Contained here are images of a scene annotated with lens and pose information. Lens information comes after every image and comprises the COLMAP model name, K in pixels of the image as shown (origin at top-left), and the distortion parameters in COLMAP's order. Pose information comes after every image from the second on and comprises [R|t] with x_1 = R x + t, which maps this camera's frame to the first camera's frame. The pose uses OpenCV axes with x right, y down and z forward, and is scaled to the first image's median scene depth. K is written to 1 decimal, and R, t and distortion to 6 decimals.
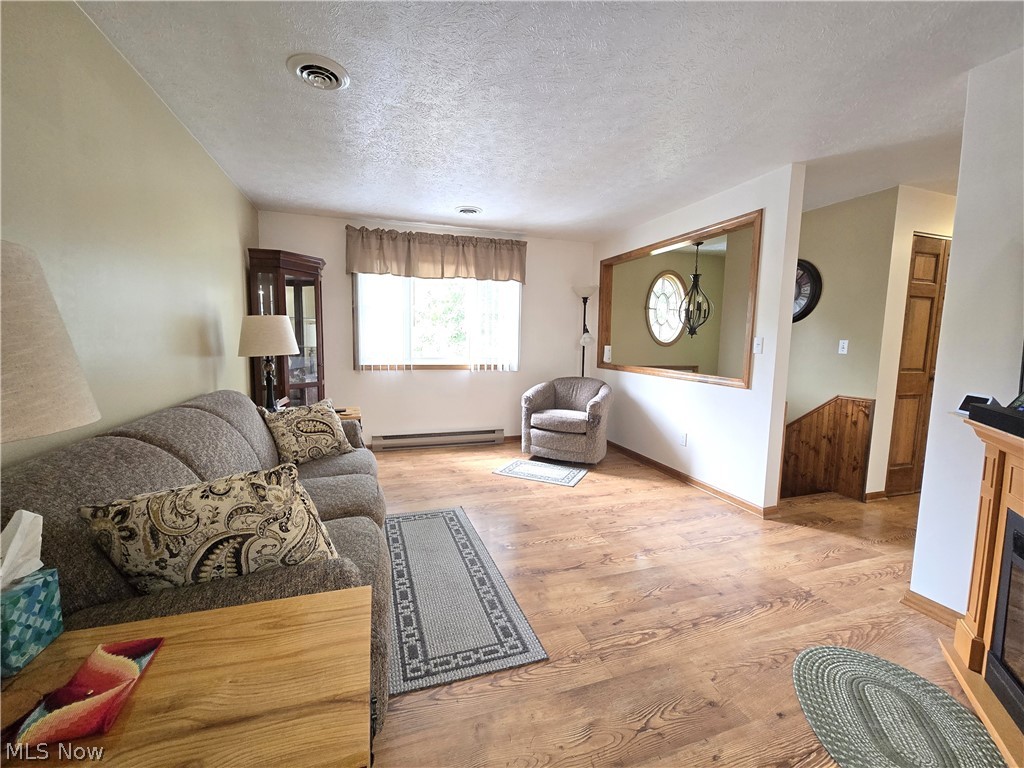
lens RADIAL K [[421.8, 0, 510.8], [0, 421.8, 380.5], [0, 0, 1]] dist [-0.003330, 0.001108]
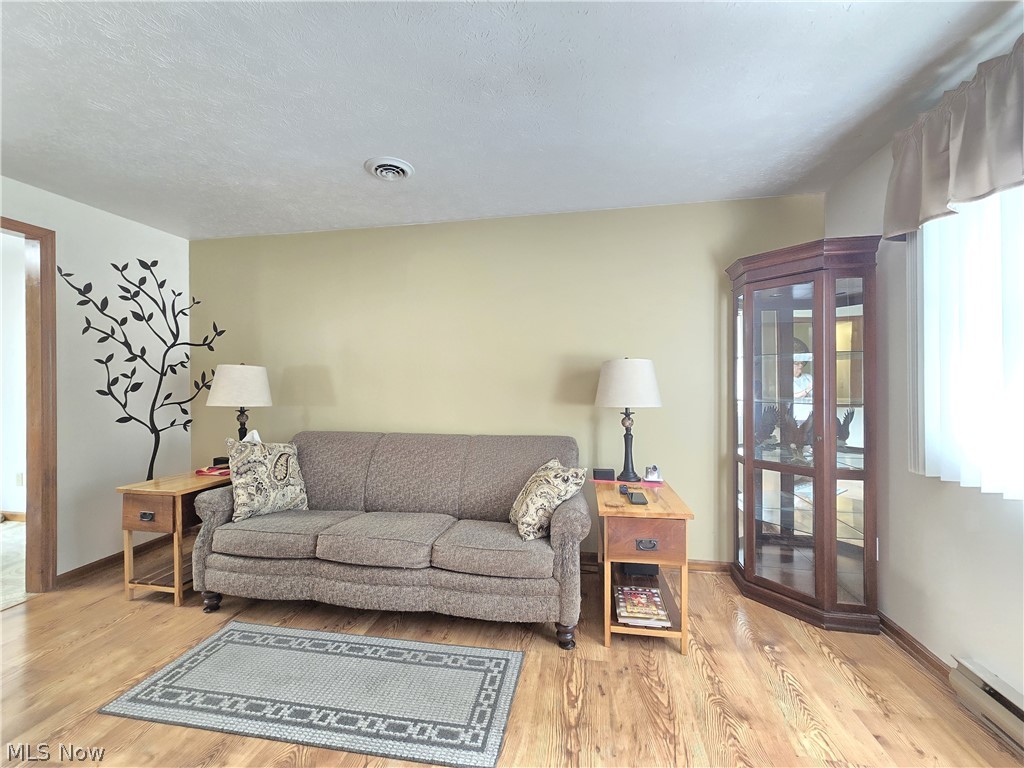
lens RADIAL K [[421.8, 0, 509.8], [0, 421.8, 380.6], [0, 0, 1]] dist [-0.003330, 0.001108]
pose [[-0.488273, -0.019857, -0.872465, 0.306879], [-0.094242, 0.995094, 0.030094, -0.135720], [0.867587, 0.096917, -0.487749, 1.396633]]
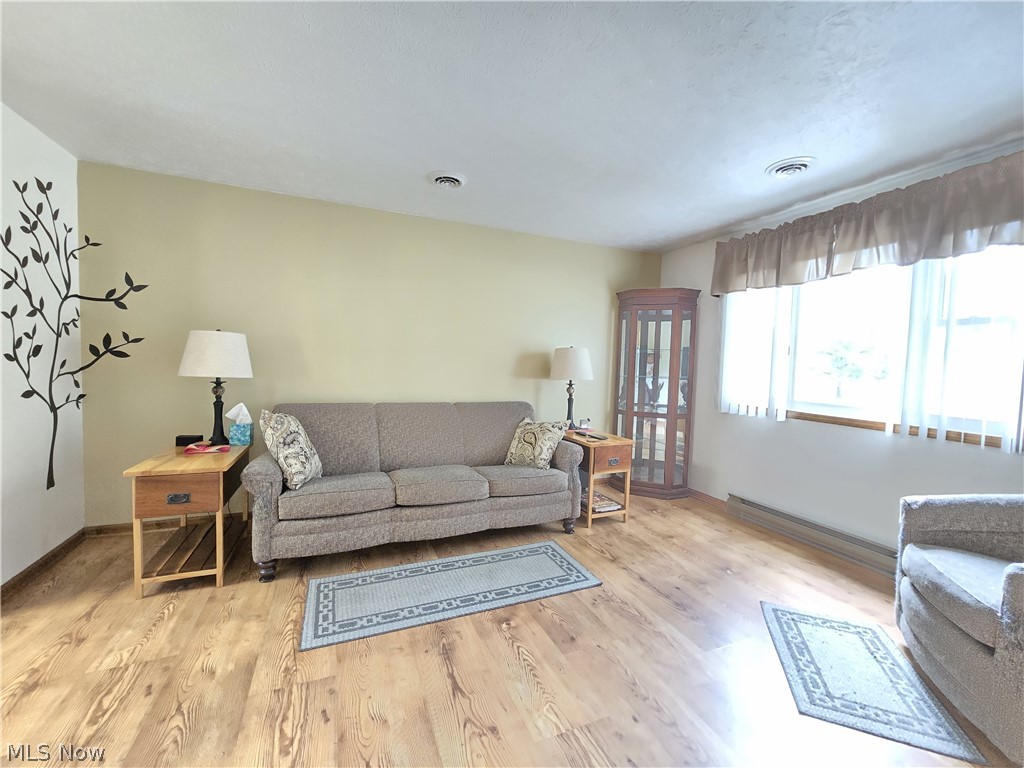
lens RADIAL K [[421.8, 0, 508.0], [0, 421.8, 381.9], [0, 0, 1]] dist [-0.003330, 0.001108]
pose [[0.067565, 0.032447, -0.997187, 0.735658], [-0.130656, 0.991152, 0.023398, -0.070550], [0.989123, 0.128708, 0.071206, 0.855162]]
